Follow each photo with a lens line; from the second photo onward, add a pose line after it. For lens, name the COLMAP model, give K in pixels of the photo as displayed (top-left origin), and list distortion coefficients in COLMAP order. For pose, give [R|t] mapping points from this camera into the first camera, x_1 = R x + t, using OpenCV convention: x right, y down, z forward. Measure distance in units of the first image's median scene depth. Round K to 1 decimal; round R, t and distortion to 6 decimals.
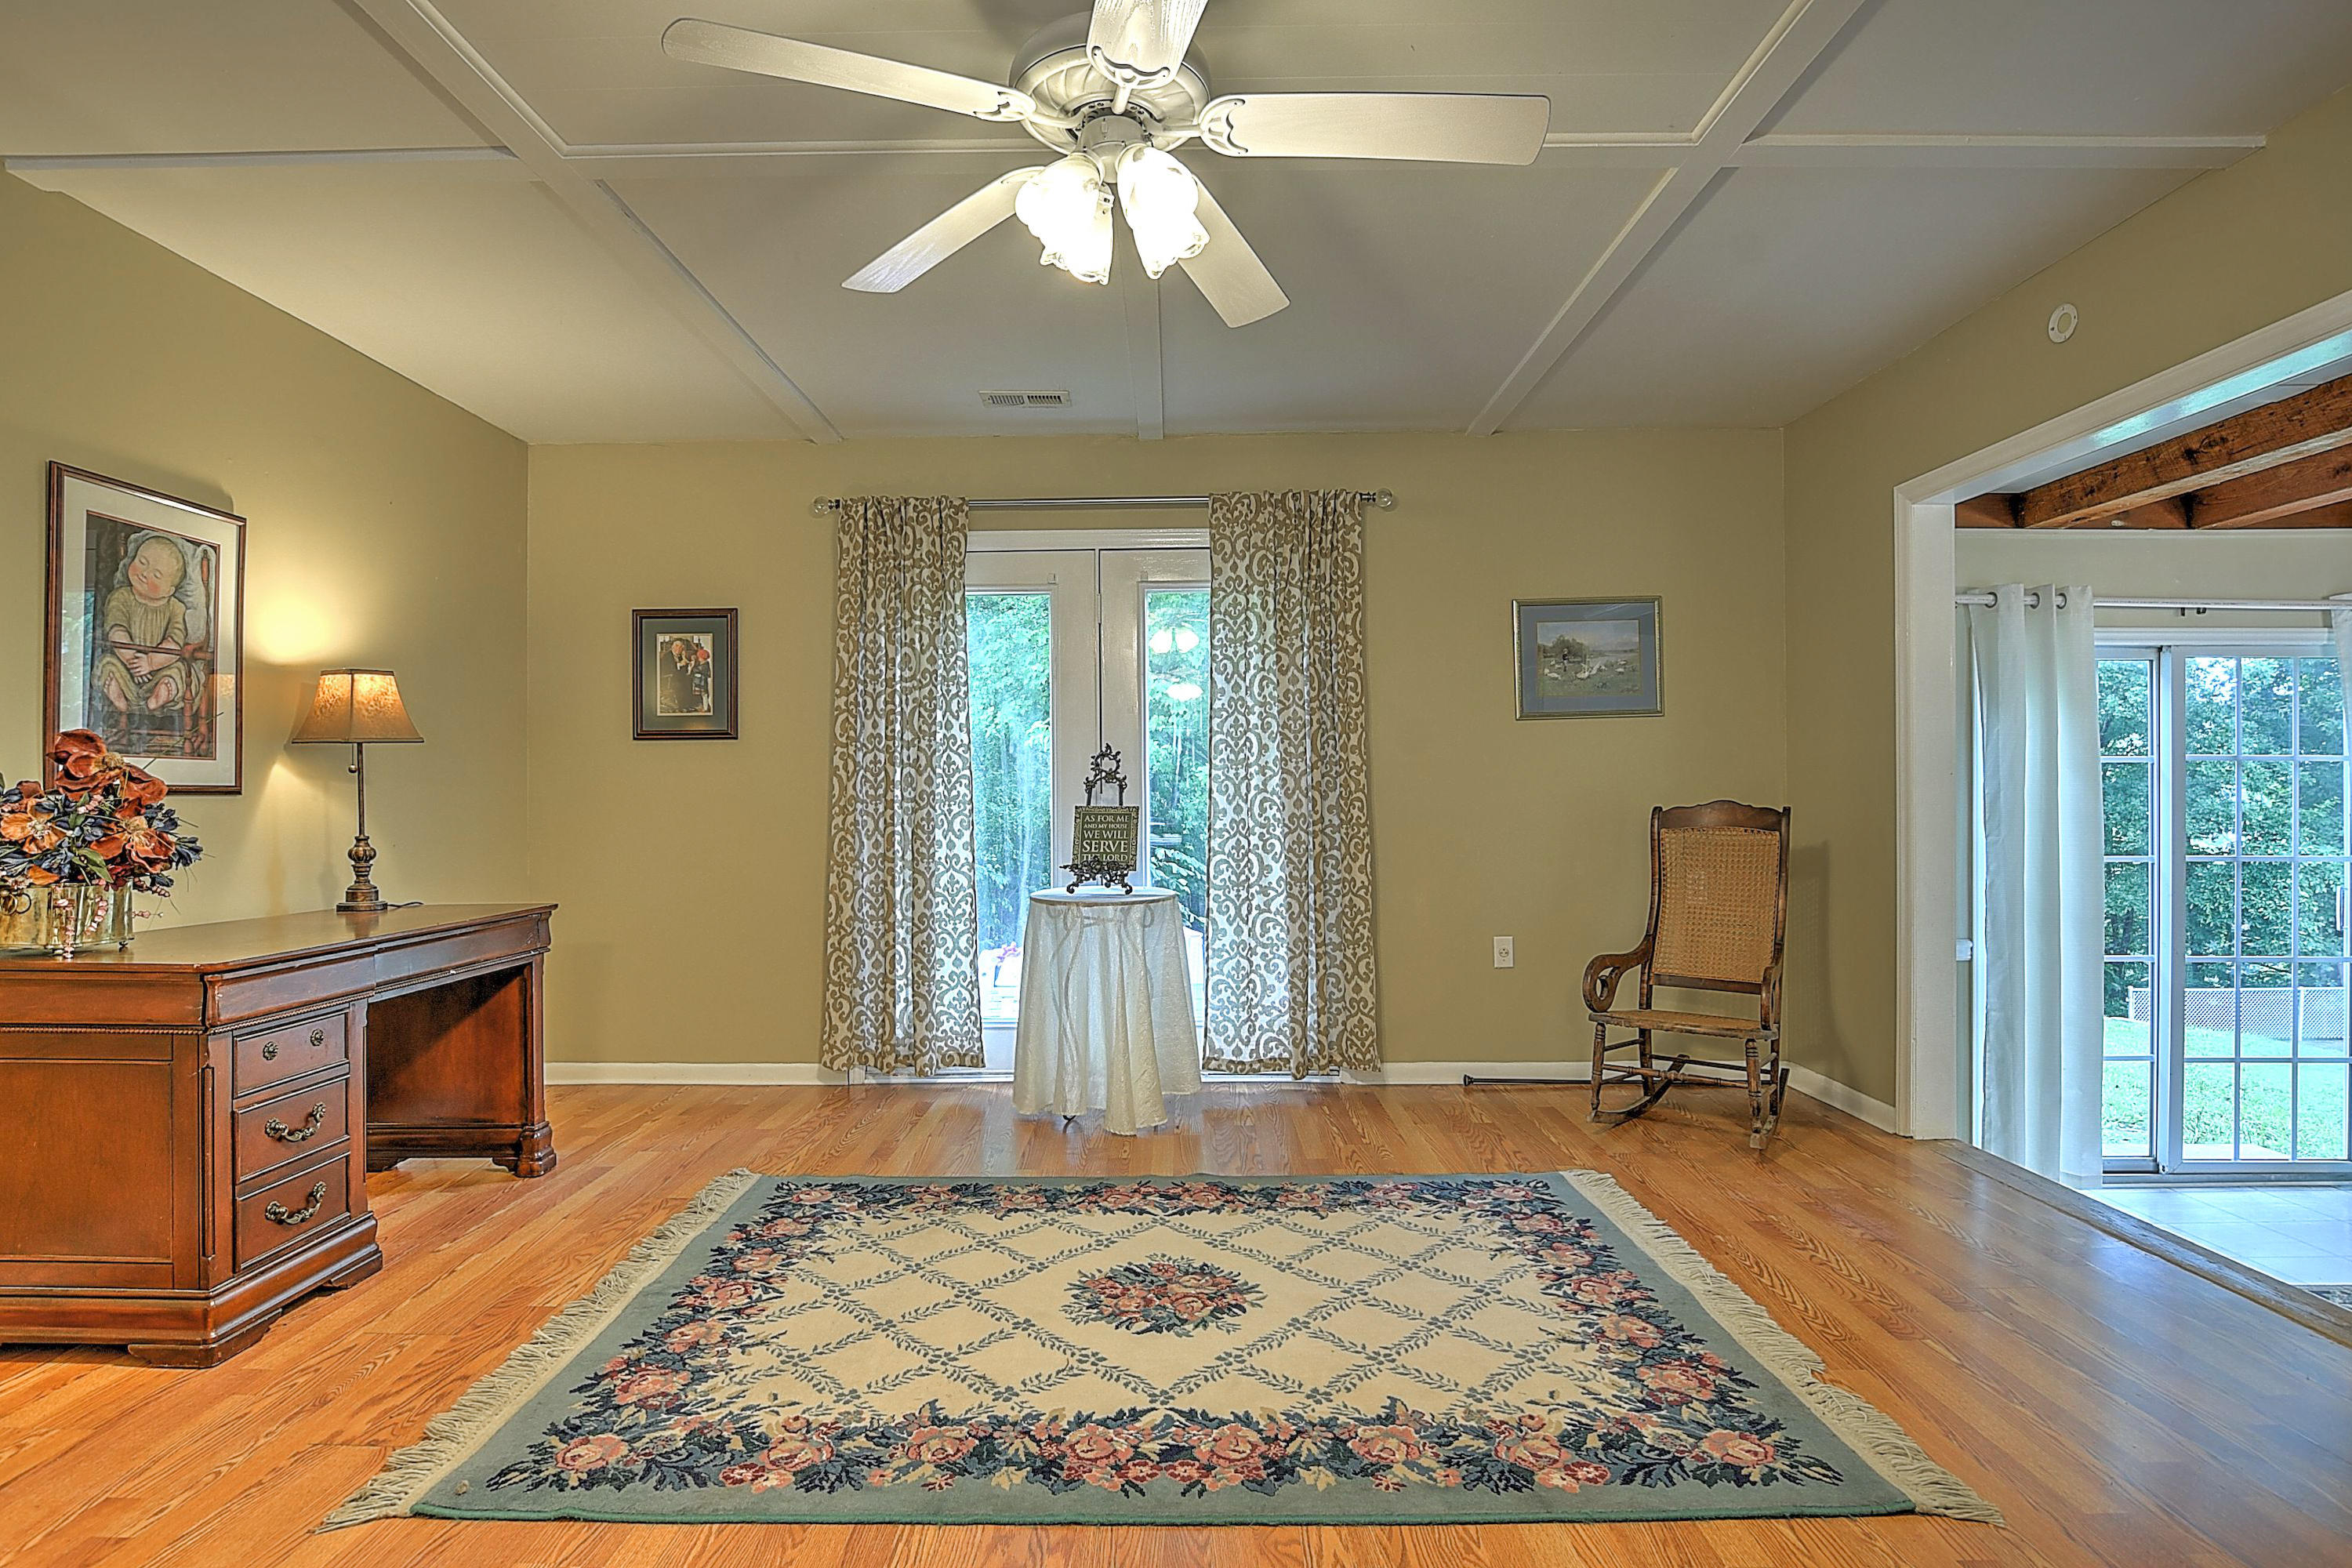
lens RADIAL K [[1184.8, 0, 1157.9], [0, 1184.8, 790.6], [0, 0, 1]] dist [-0.026075, 0.003056]
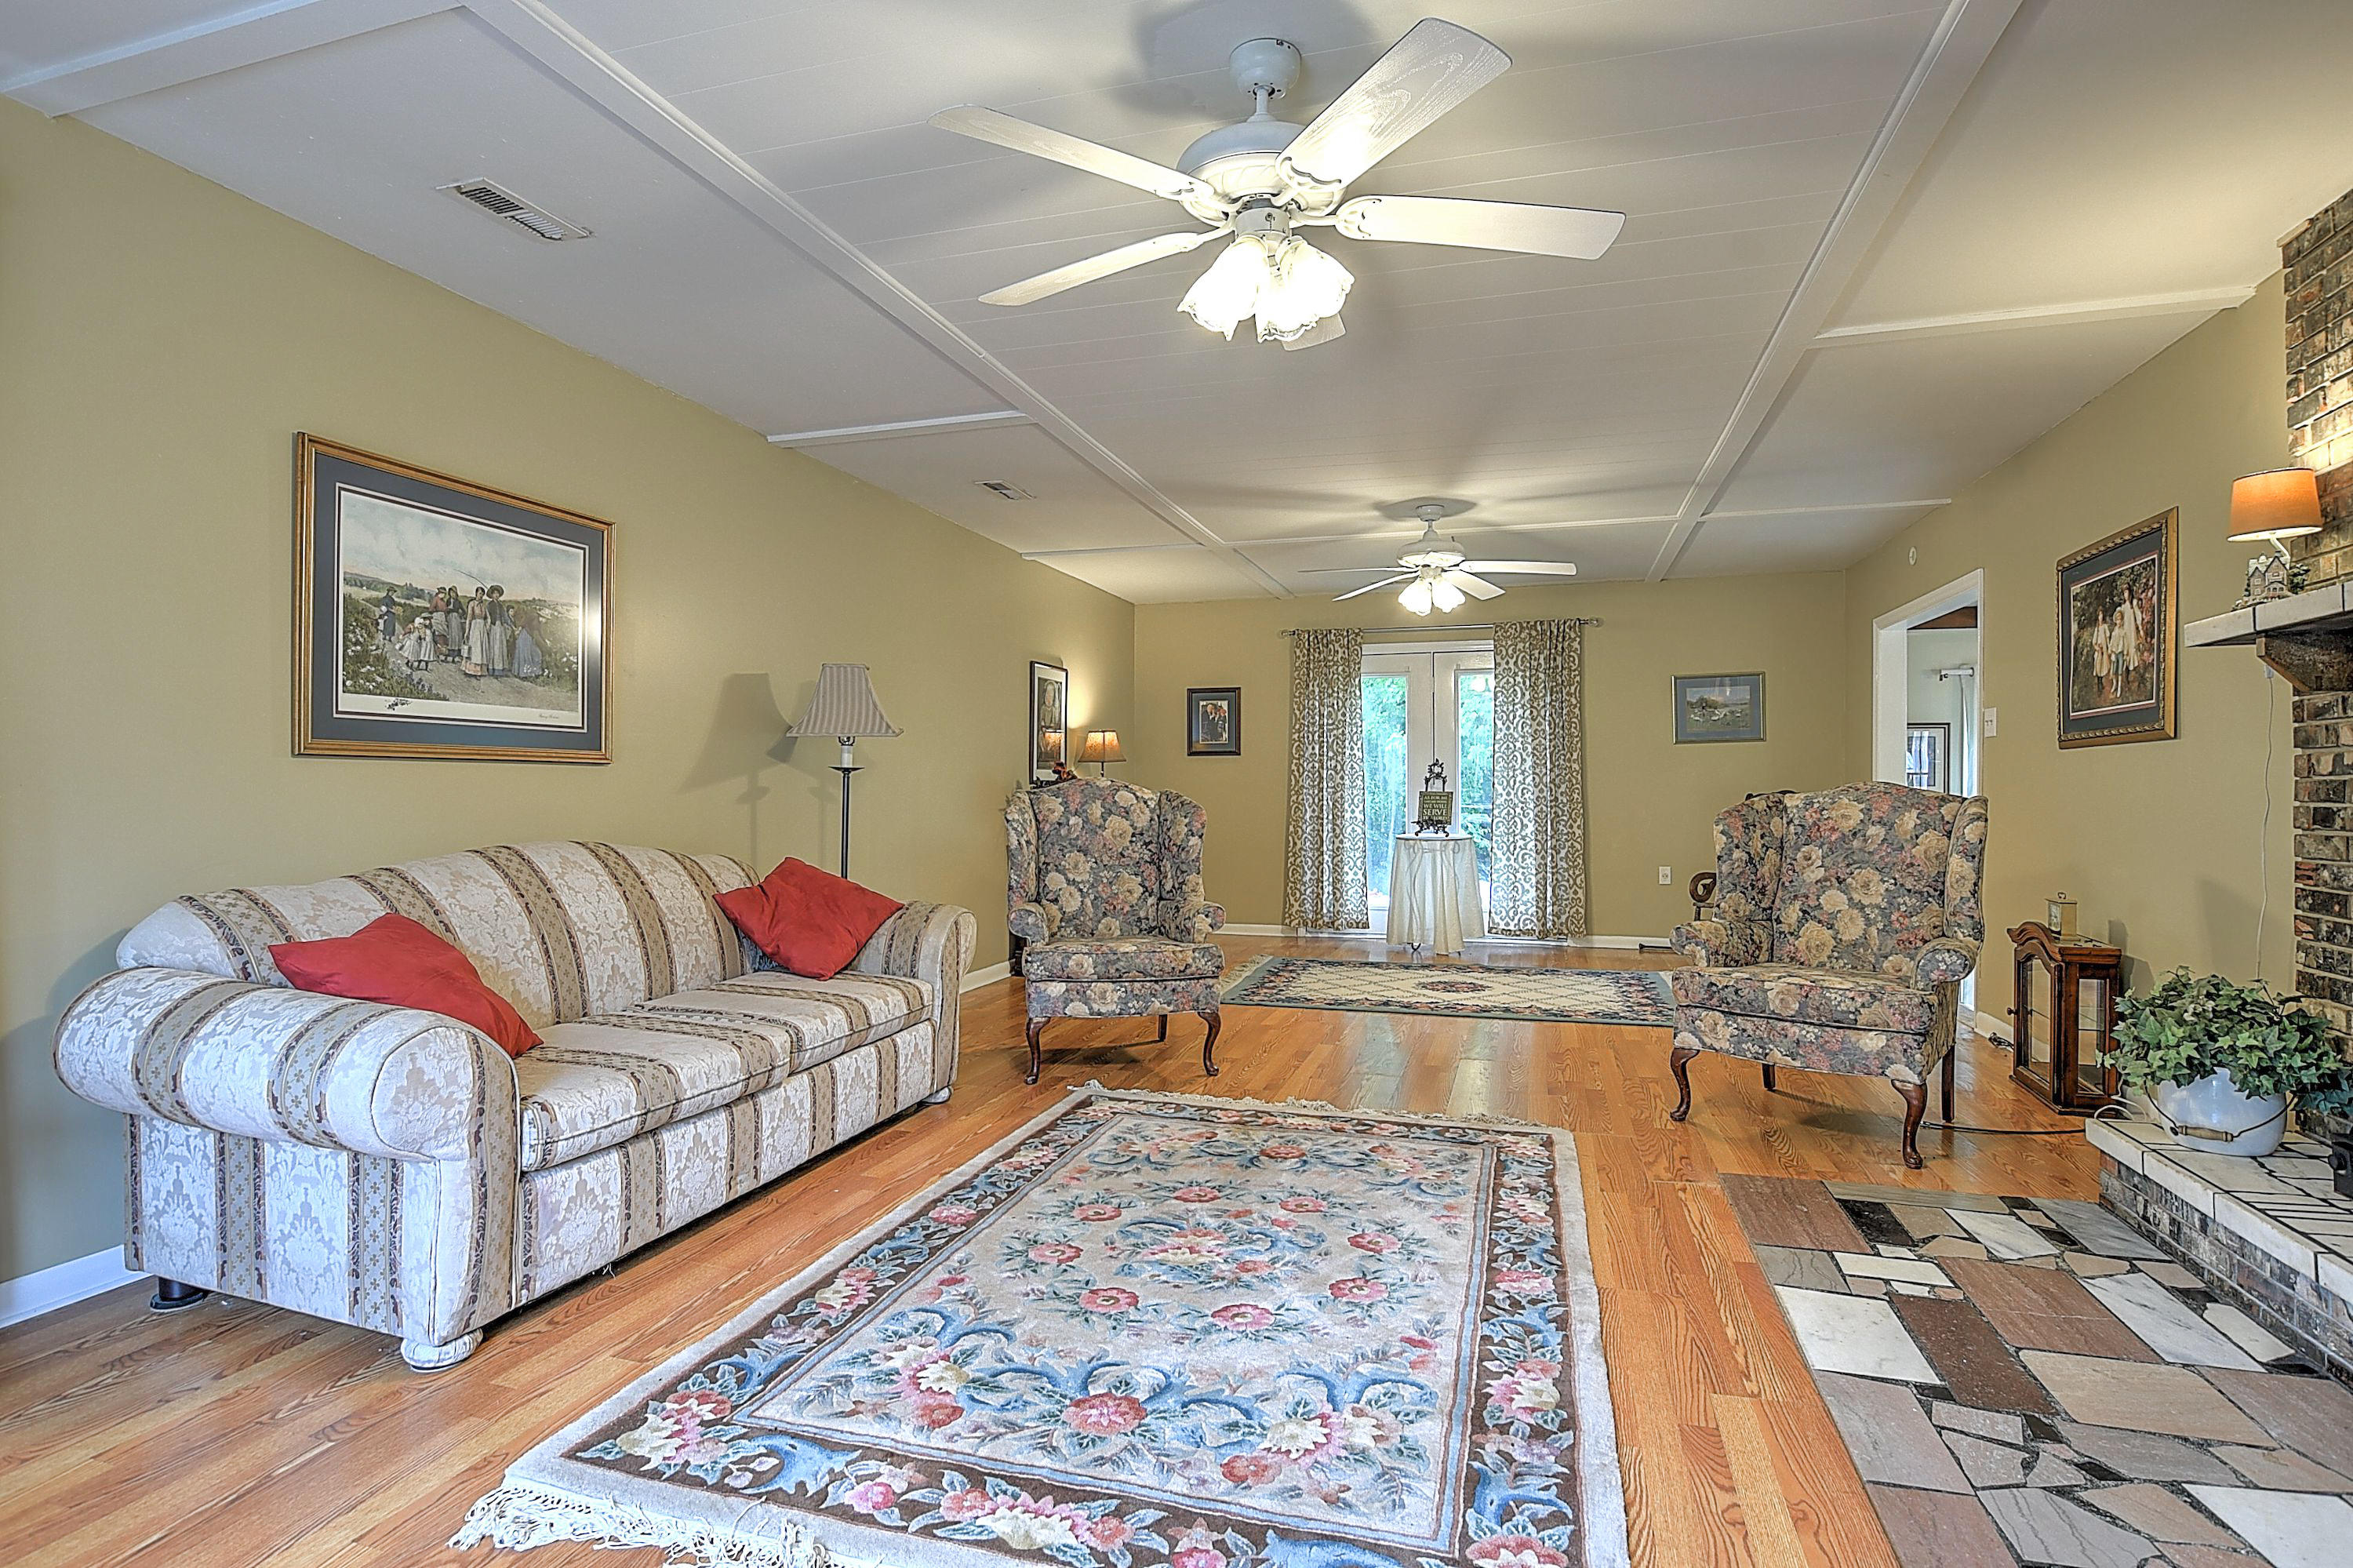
lens RADIAL K [[1185.3, 0, 1161.0], [0, 1185.3, 790.7], [0, 0, 1]] dist [-0.026075, 0.003056]
pose [[0.959205, 0.006236, -0.282642, 0.099264], [-0.002942, 0.999923, 0.012077, -0.013306], [0.282695, -0.010753, 0.959150, -1.334277]]
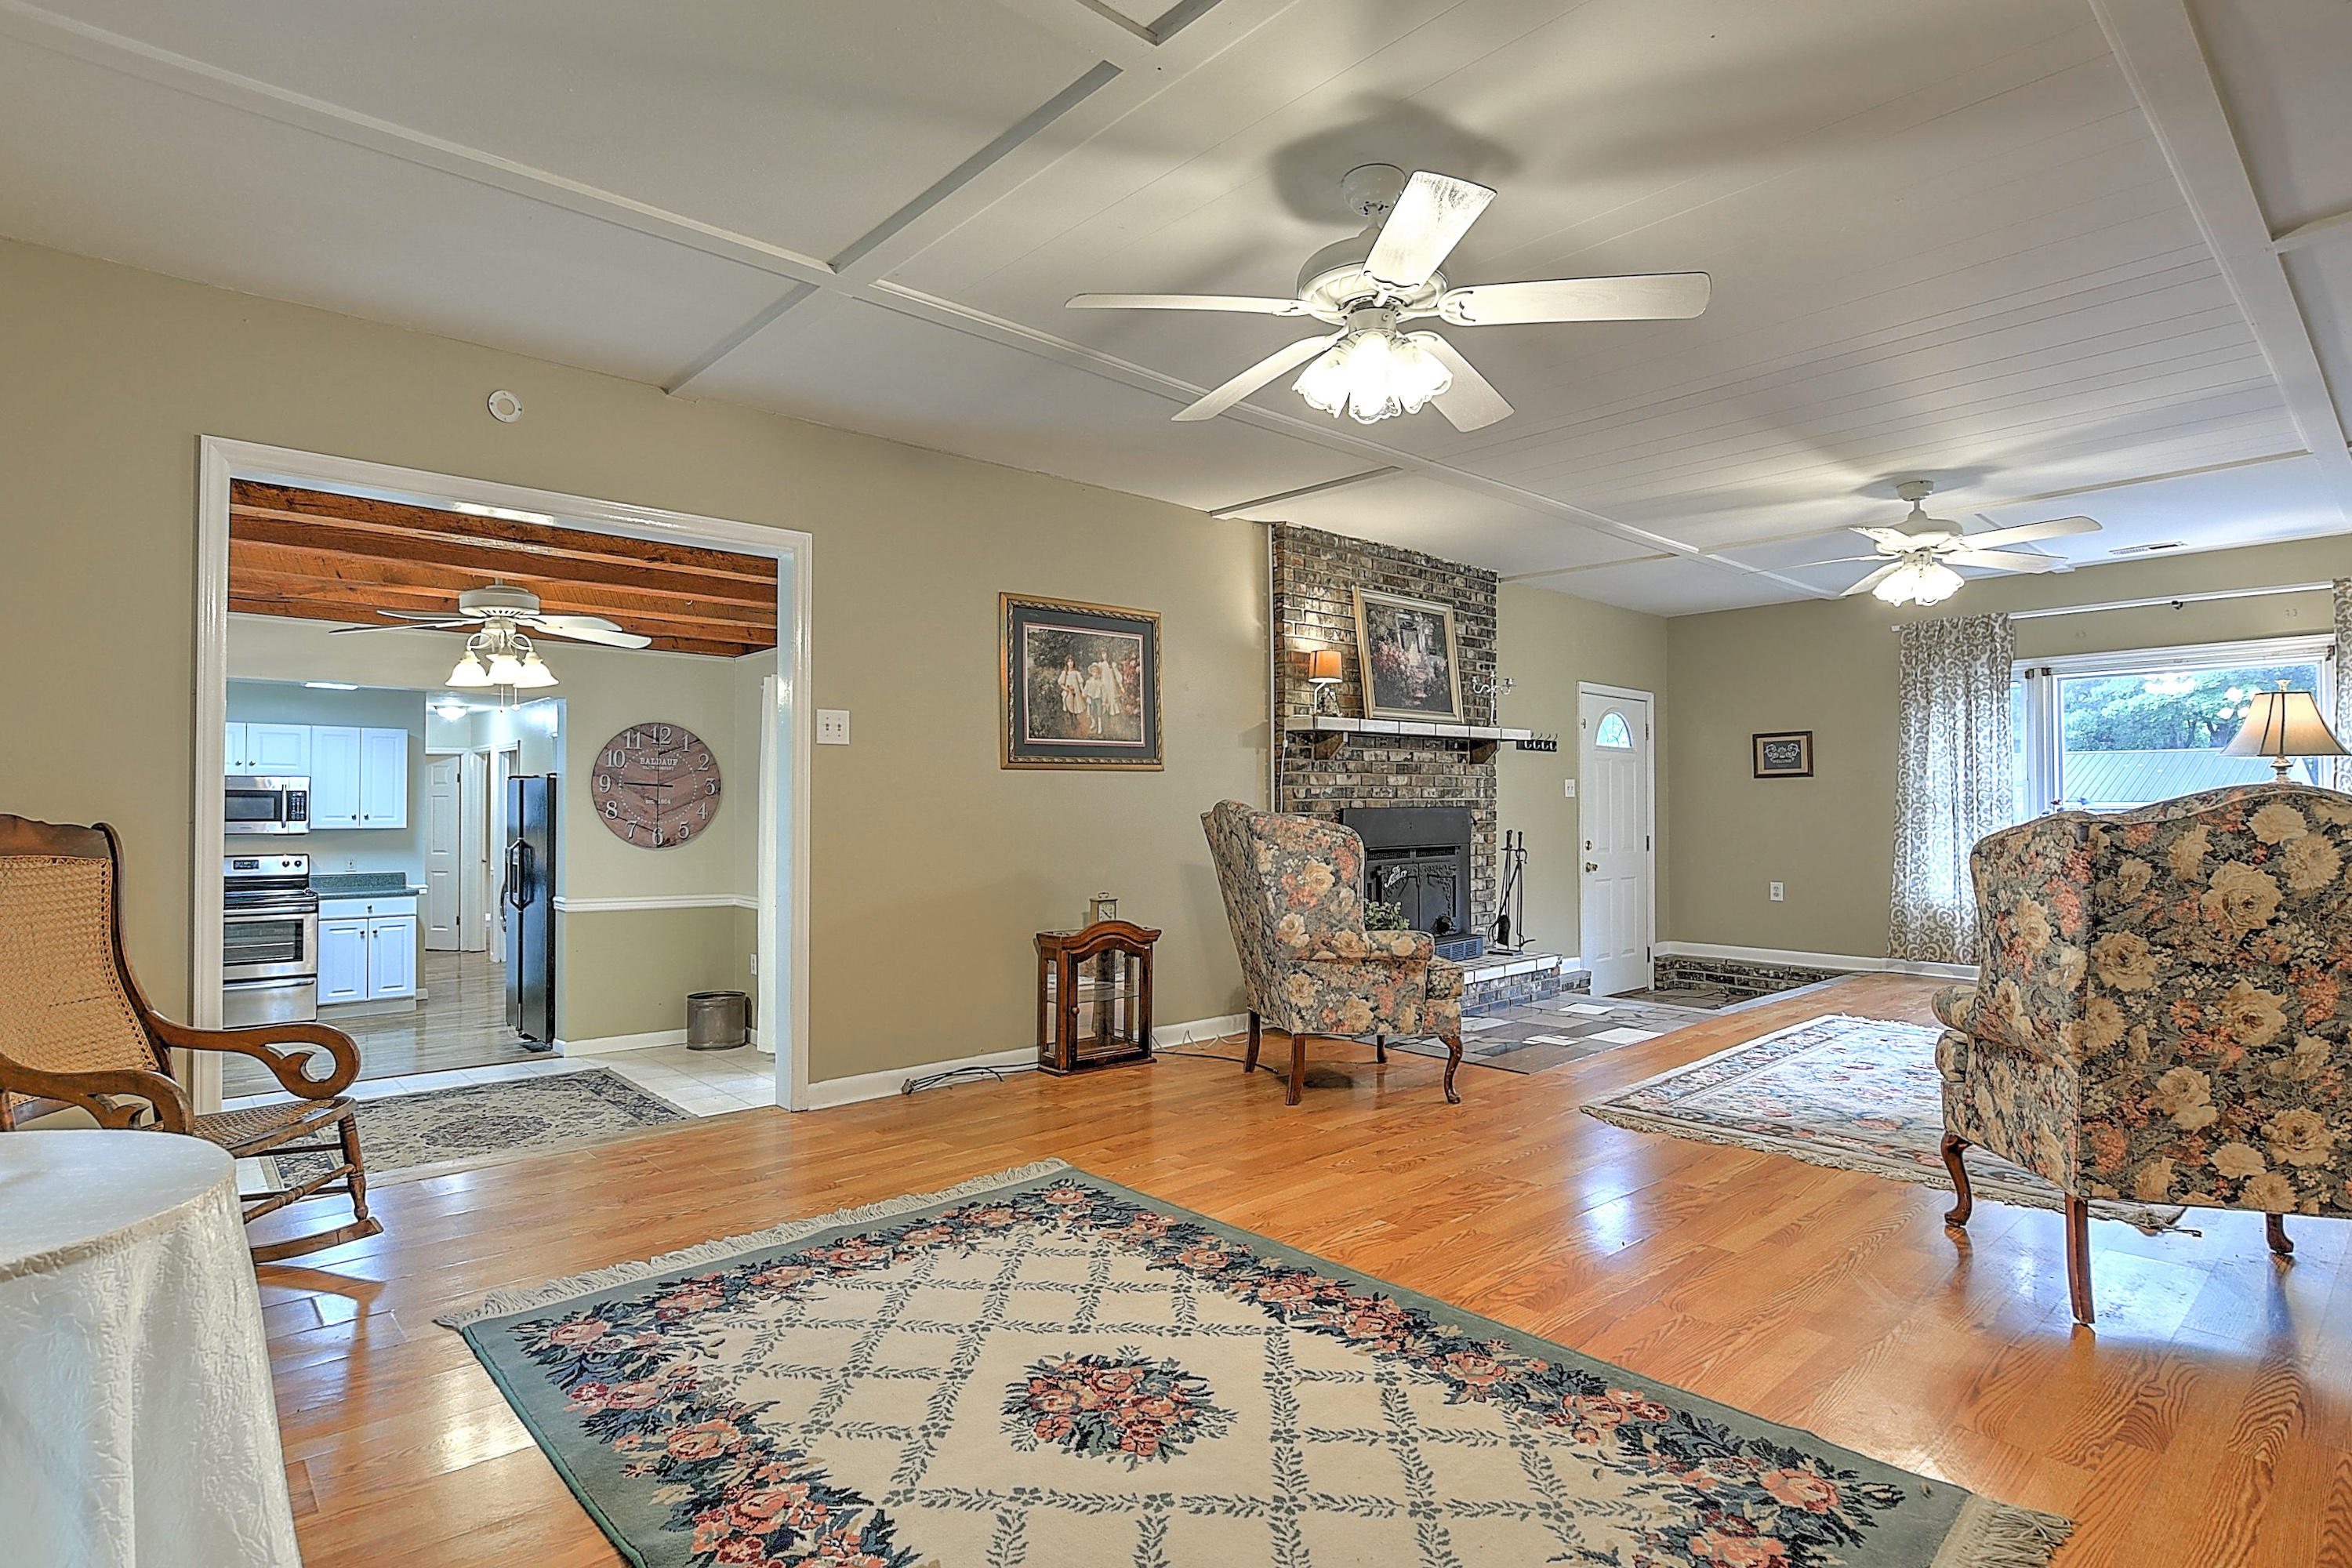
lens RADIAL K [[1184.8, 0, 1163.6], [0, 1184.8, 798.4], [0, 0, 1]] dist [-0.026075, 0.003056]
pose [[-0.683398, 0.009687, 0.729982, -0.534719], [-0.001435, 0.999892, -0.014613, 0.010886], [-0.730045, -0.011034, -0.683310, 1.309925]]
